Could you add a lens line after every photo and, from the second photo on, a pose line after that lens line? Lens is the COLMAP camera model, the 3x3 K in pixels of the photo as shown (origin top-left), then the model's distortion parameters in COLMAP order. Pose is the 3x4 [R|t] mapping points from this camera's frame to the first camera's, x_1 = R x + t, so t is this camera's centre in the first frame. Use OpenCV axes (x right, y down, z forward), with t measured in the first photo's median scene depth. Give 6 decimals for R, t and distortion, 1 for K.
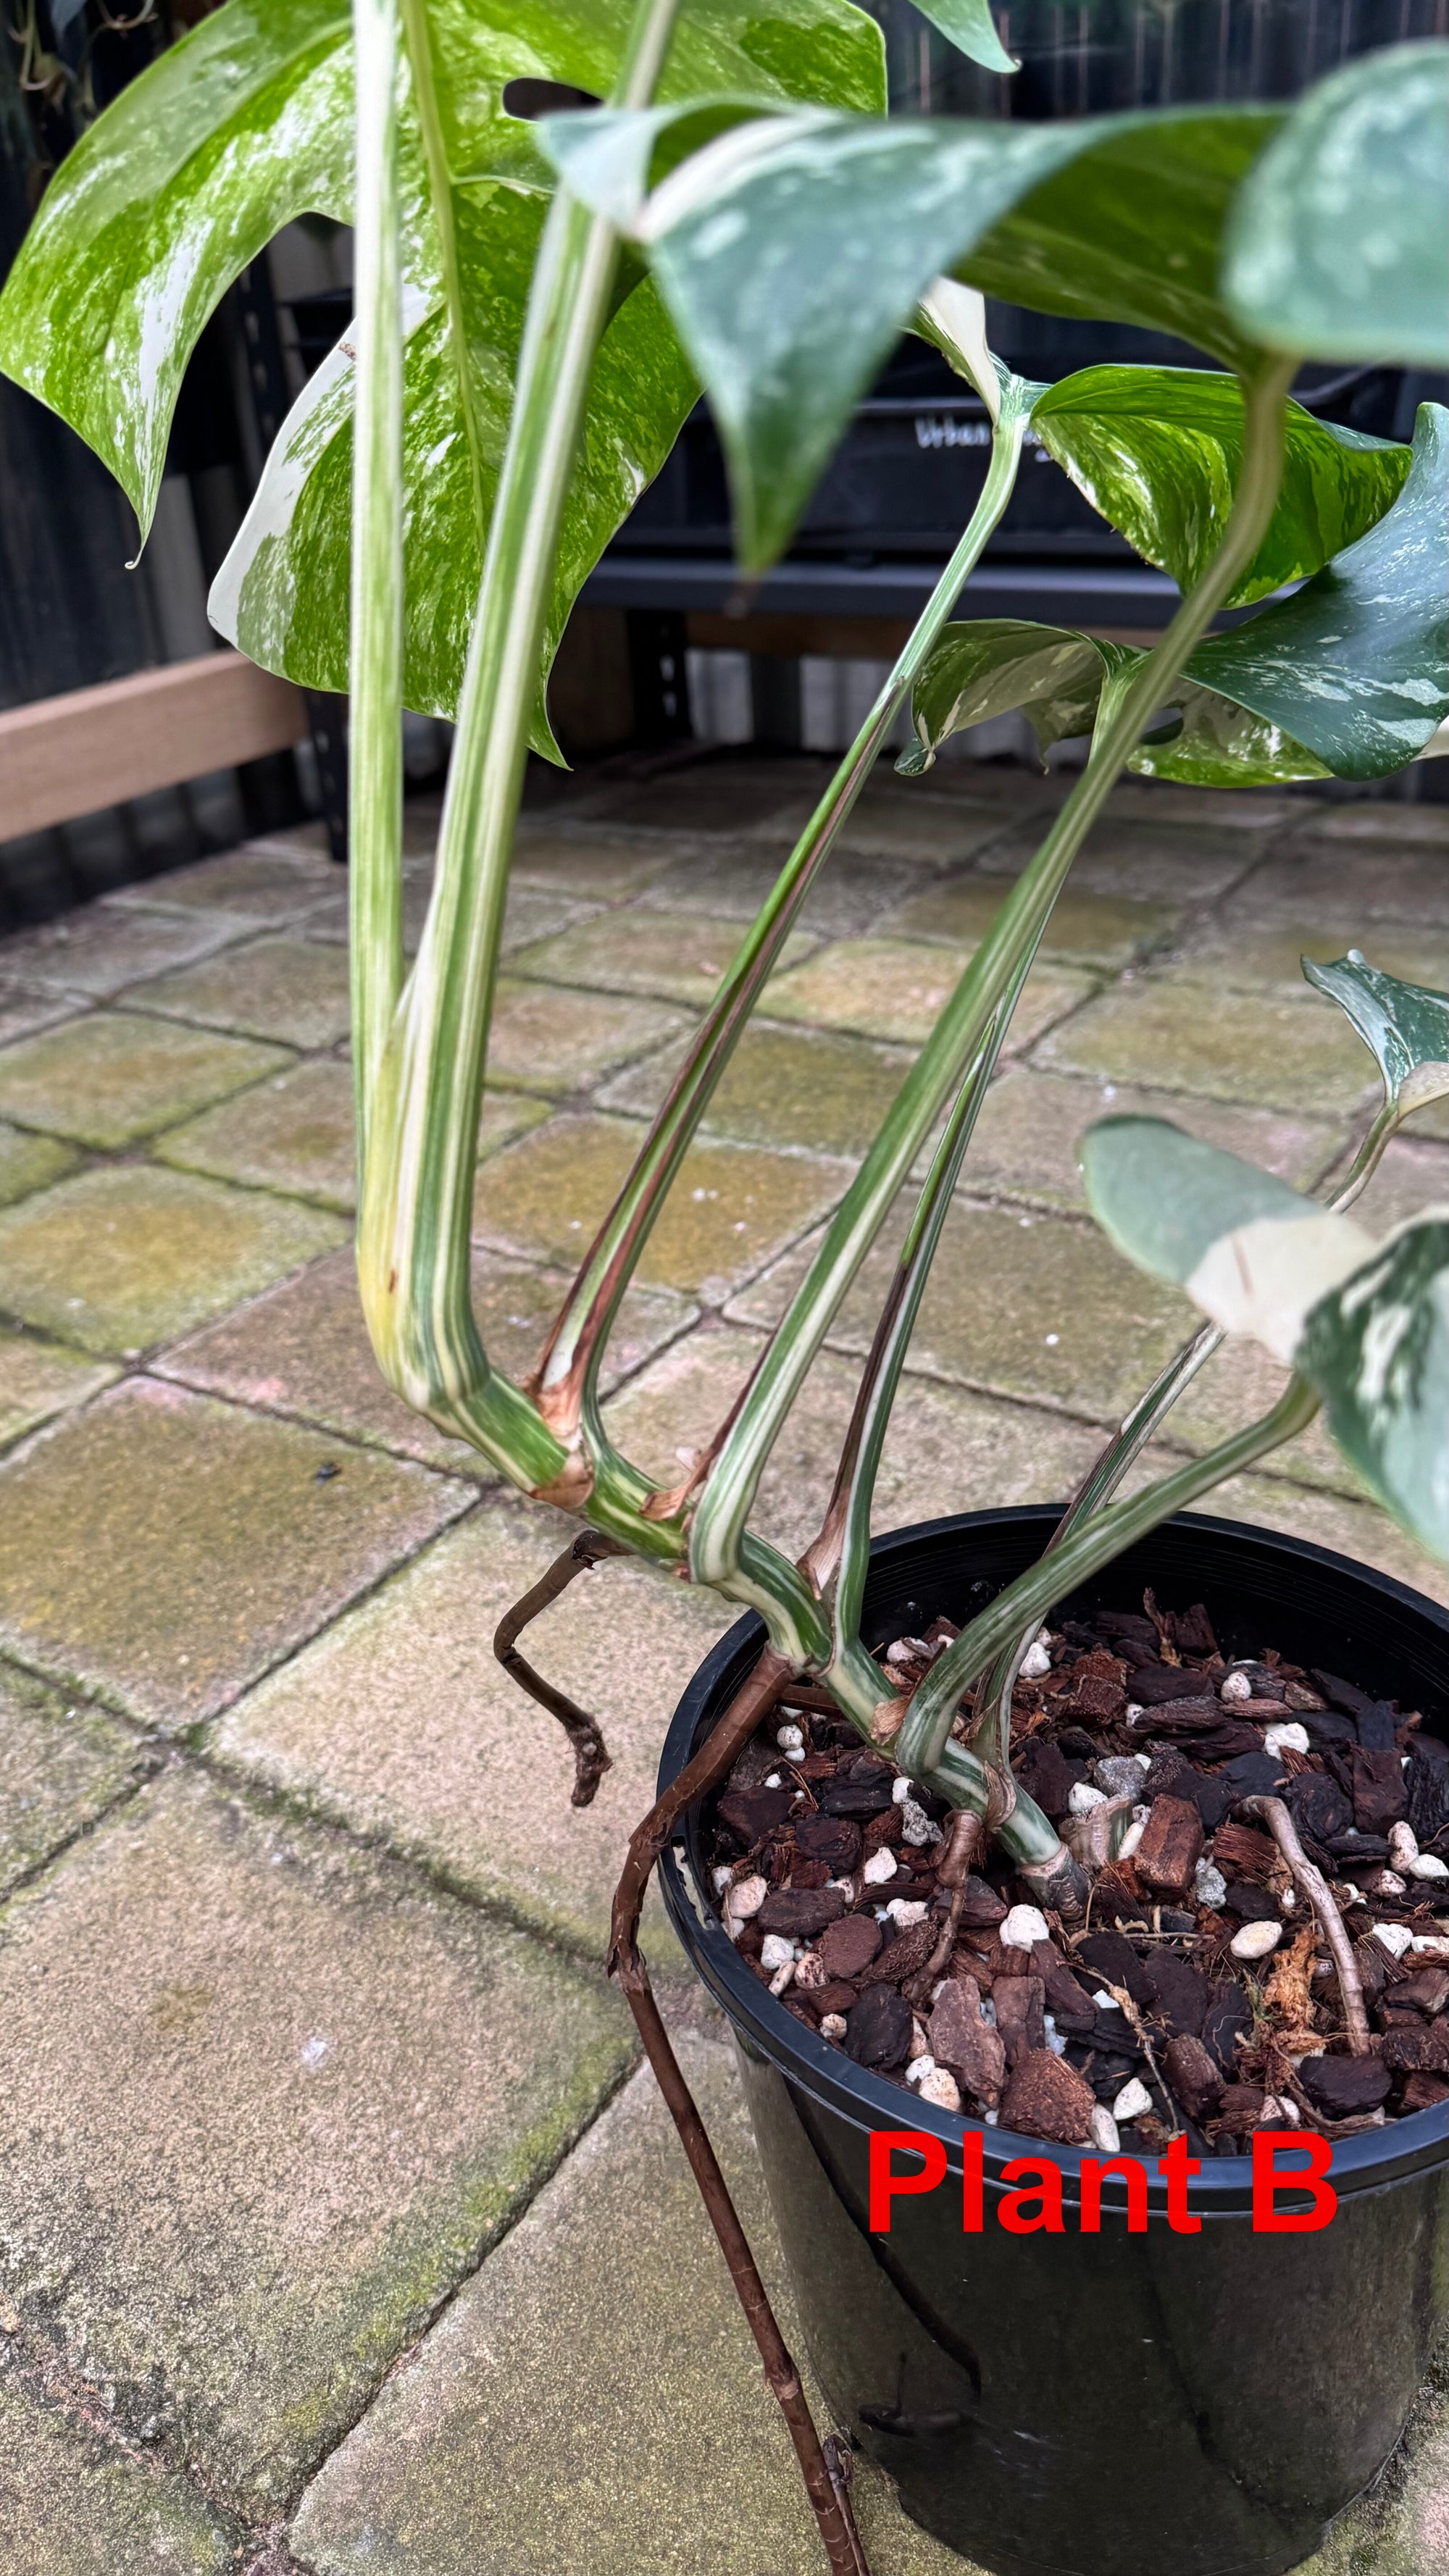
lens RADIAL K [[1824.5, 0, 708.2], [0, 1824.5, 1303.5], [0, 0, 1]] dist [0.157852, -0.284563]
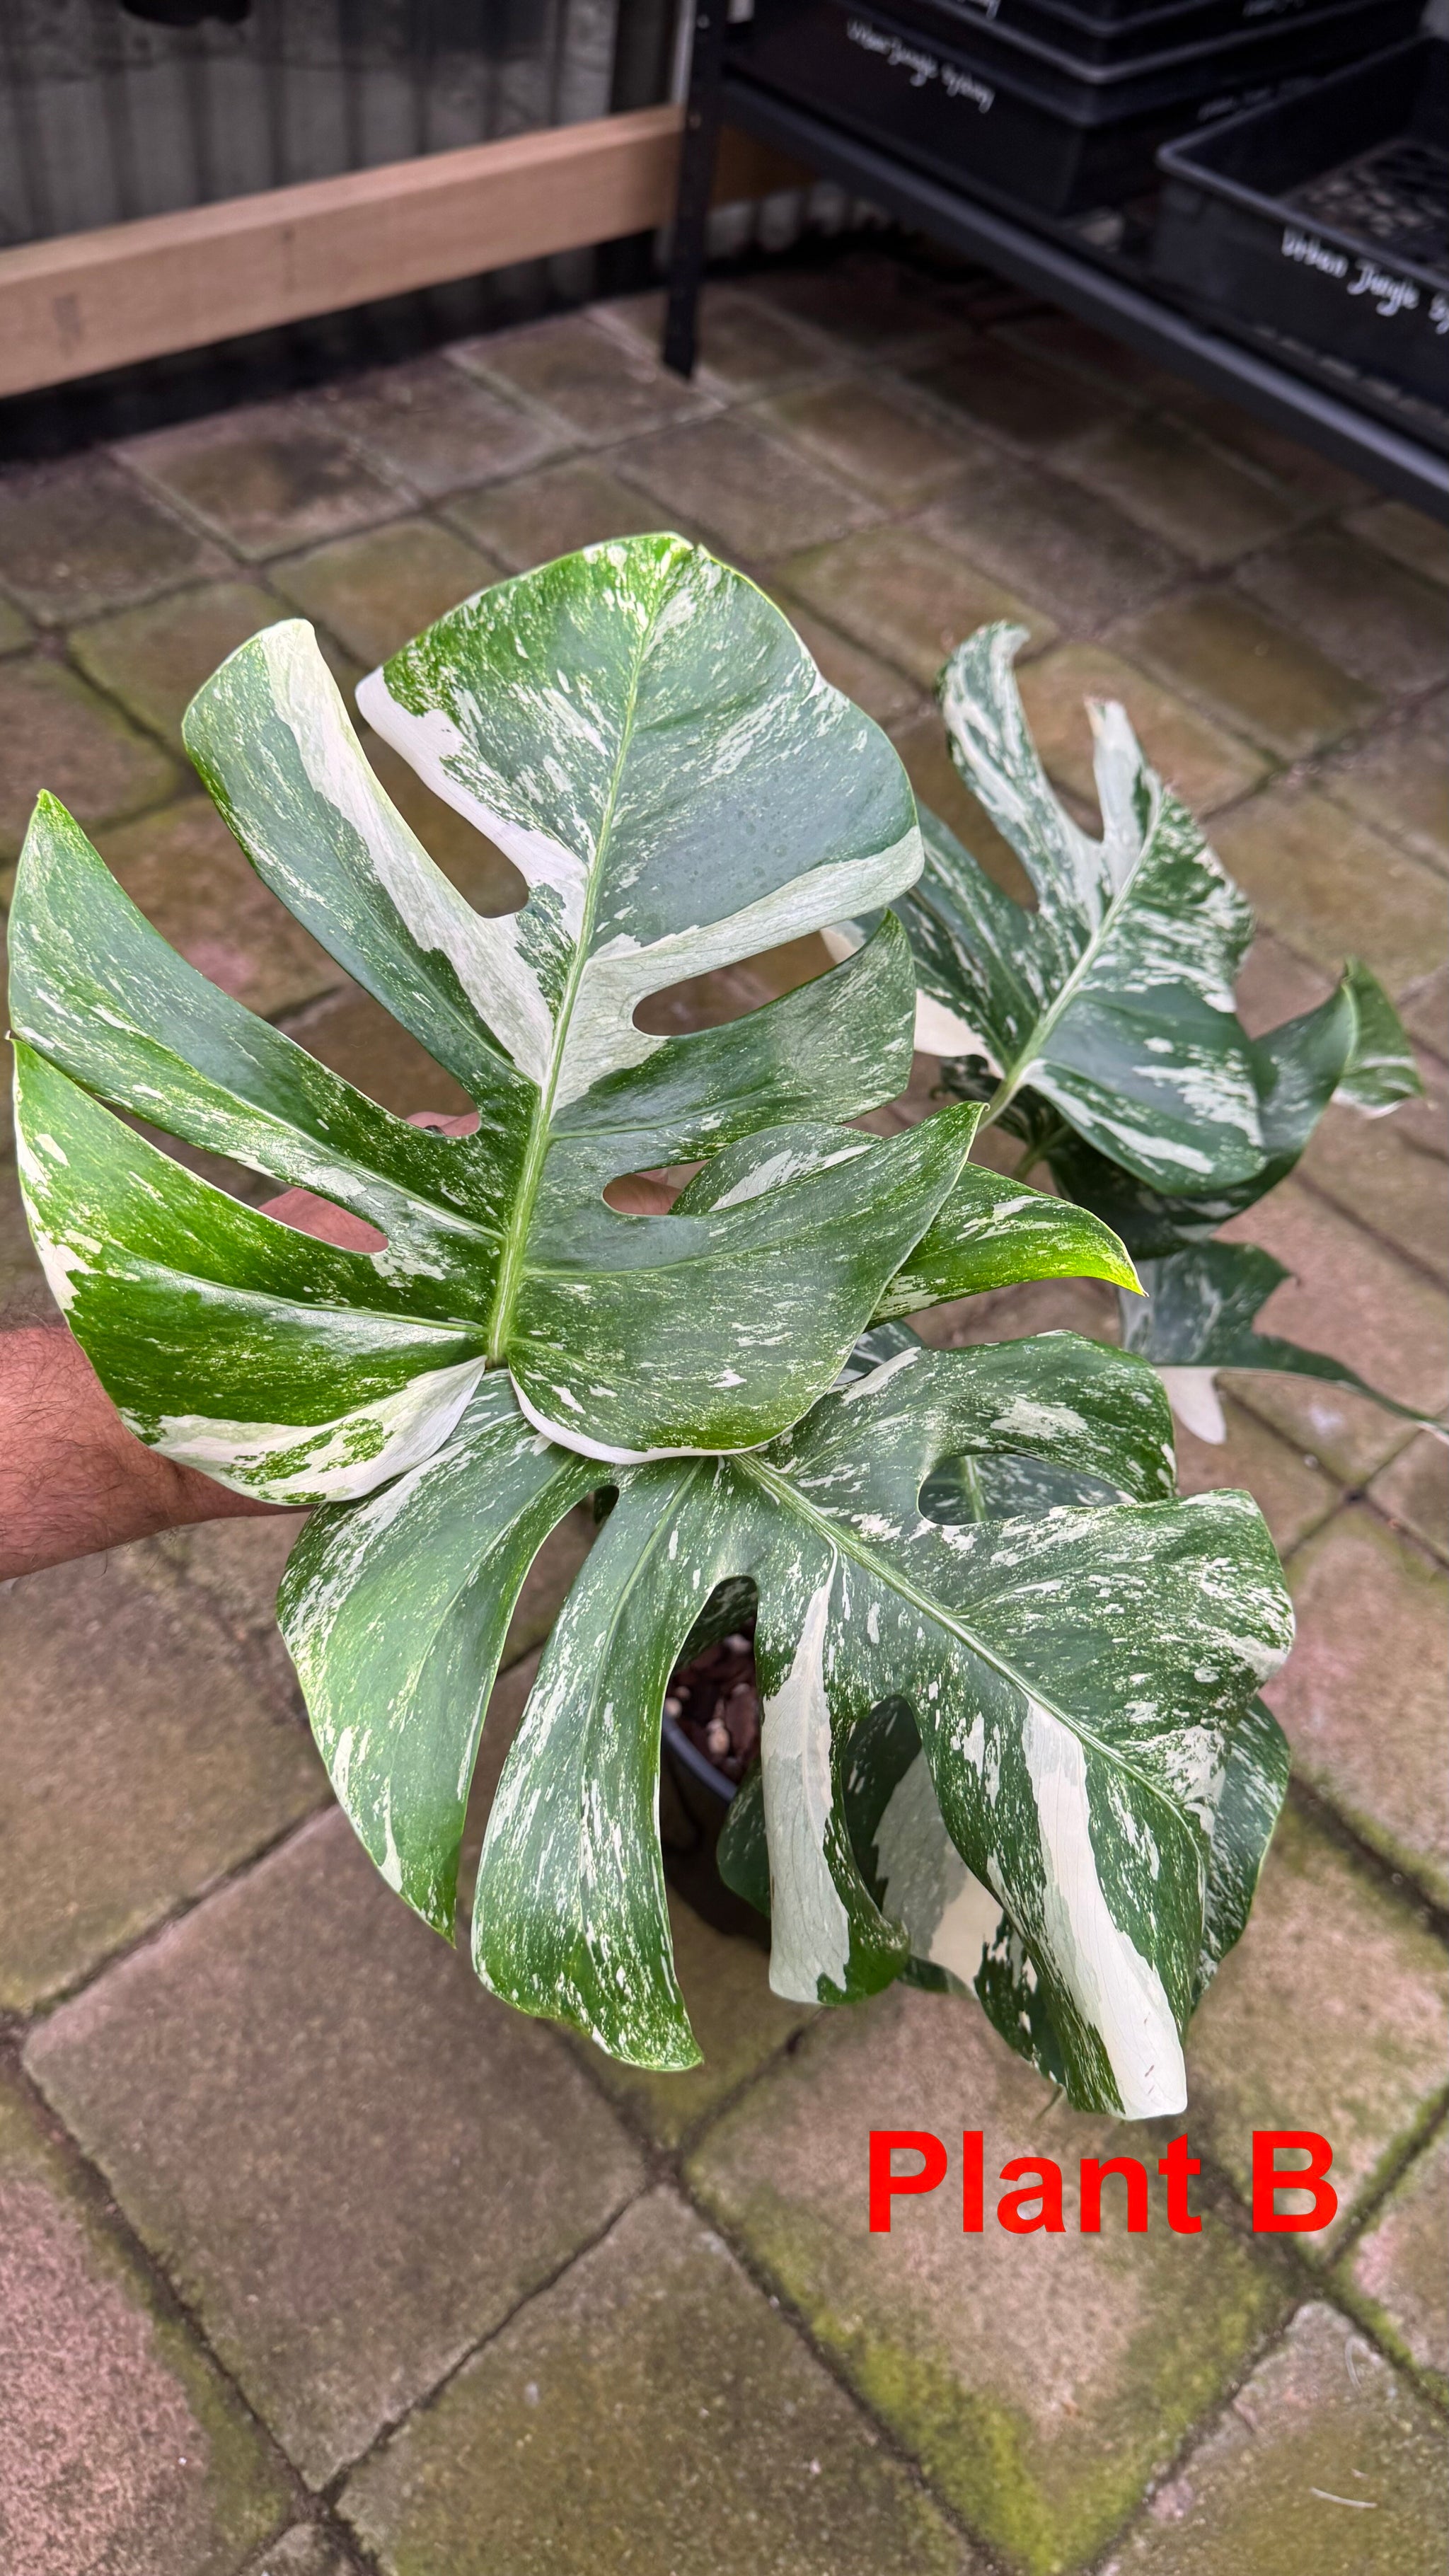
lens RADIAL K [[1856.8, 0, 727.2], [0, 1856.8, 1301.3], [0, 0, 1]] dist [-0.011194, 0.000069]
pose [[0.954102, 0.299280, -0.010992, 0.006750], [-0.273881, 0.886803, 0.372250, -0.312396], [0.121155, -0.352154, 0.928067, -0.296926]]
